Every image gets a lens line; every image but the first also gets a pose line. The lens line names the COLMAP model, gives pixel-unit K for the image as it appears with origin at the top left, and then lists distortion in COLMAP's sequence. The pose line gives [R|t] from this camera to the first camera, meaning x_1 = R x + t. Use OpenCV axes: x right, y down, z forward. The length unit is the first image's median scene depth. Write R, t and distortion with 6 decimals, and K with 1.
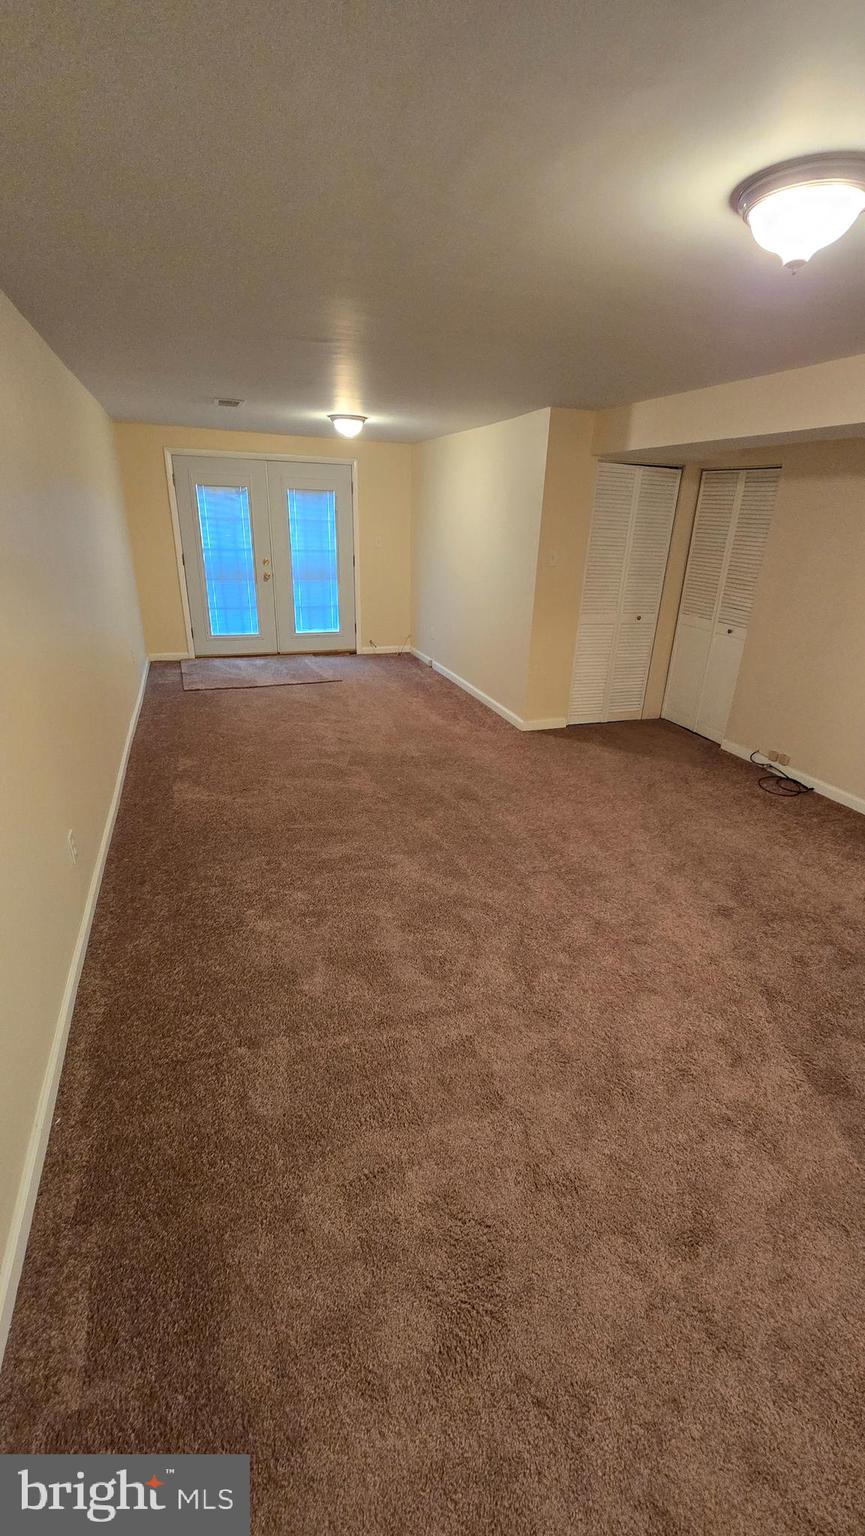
lens RADIAL K [[622.9, 0, 434.9], [0, 622.9, 764.9], [0, 0, 1]] dist [-0.000237, -0.000351]
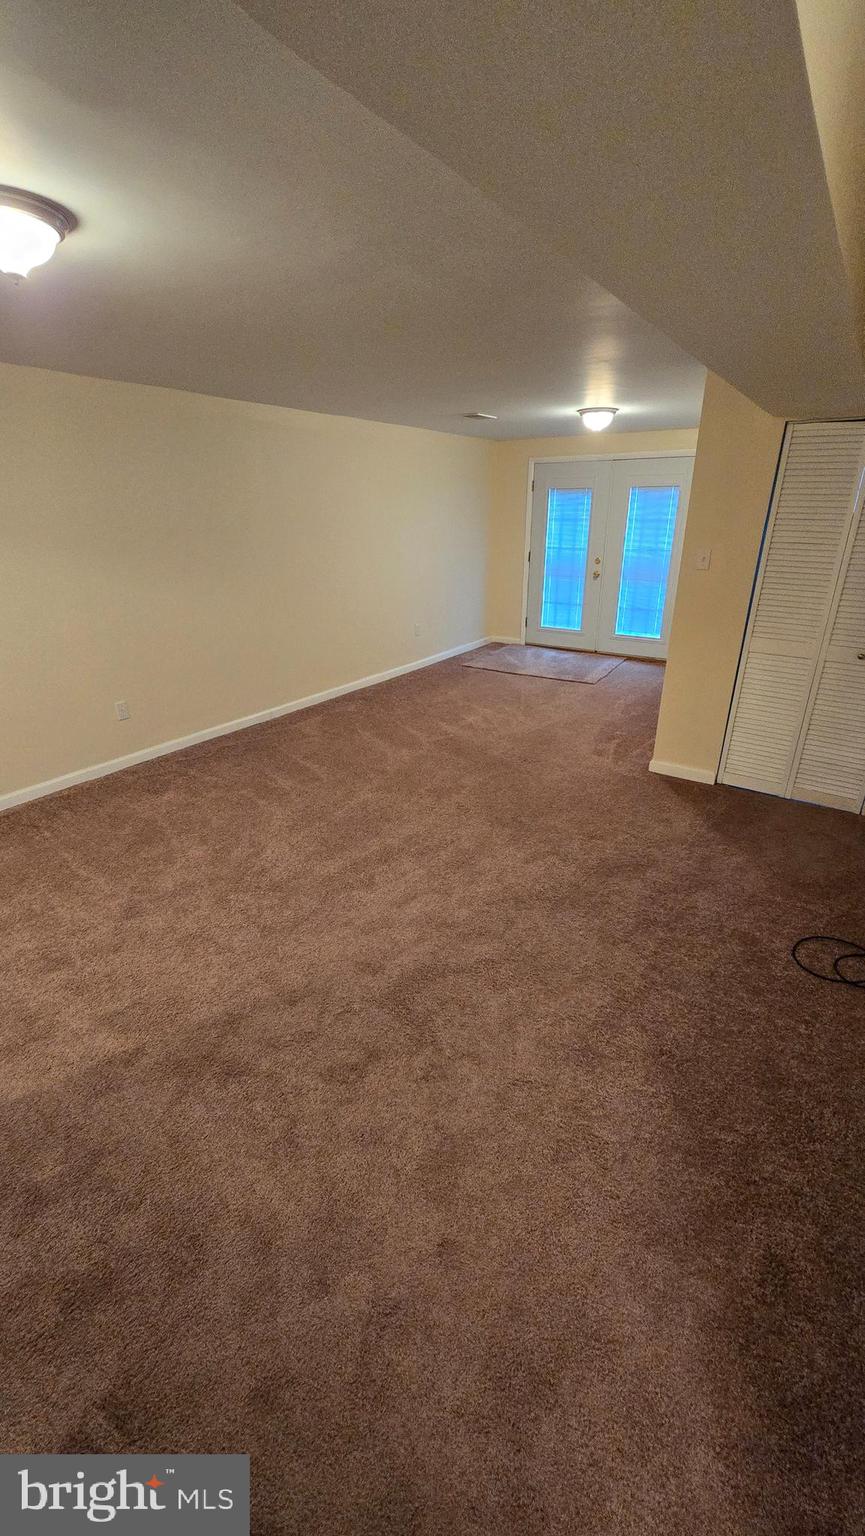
lens RADIAL K [[615.0, 0, 432.5], [0, 615.0, 768.0], [0, 0, 1]] dist [0.000534, 0.000031]
pose [[0.591670, 0.278916, -0.756395, 0.579894], [-0.276521, 0.951539, 0.134573, -0.087407], [0.757273, 0.129536, 0.640123, 0.266101]]
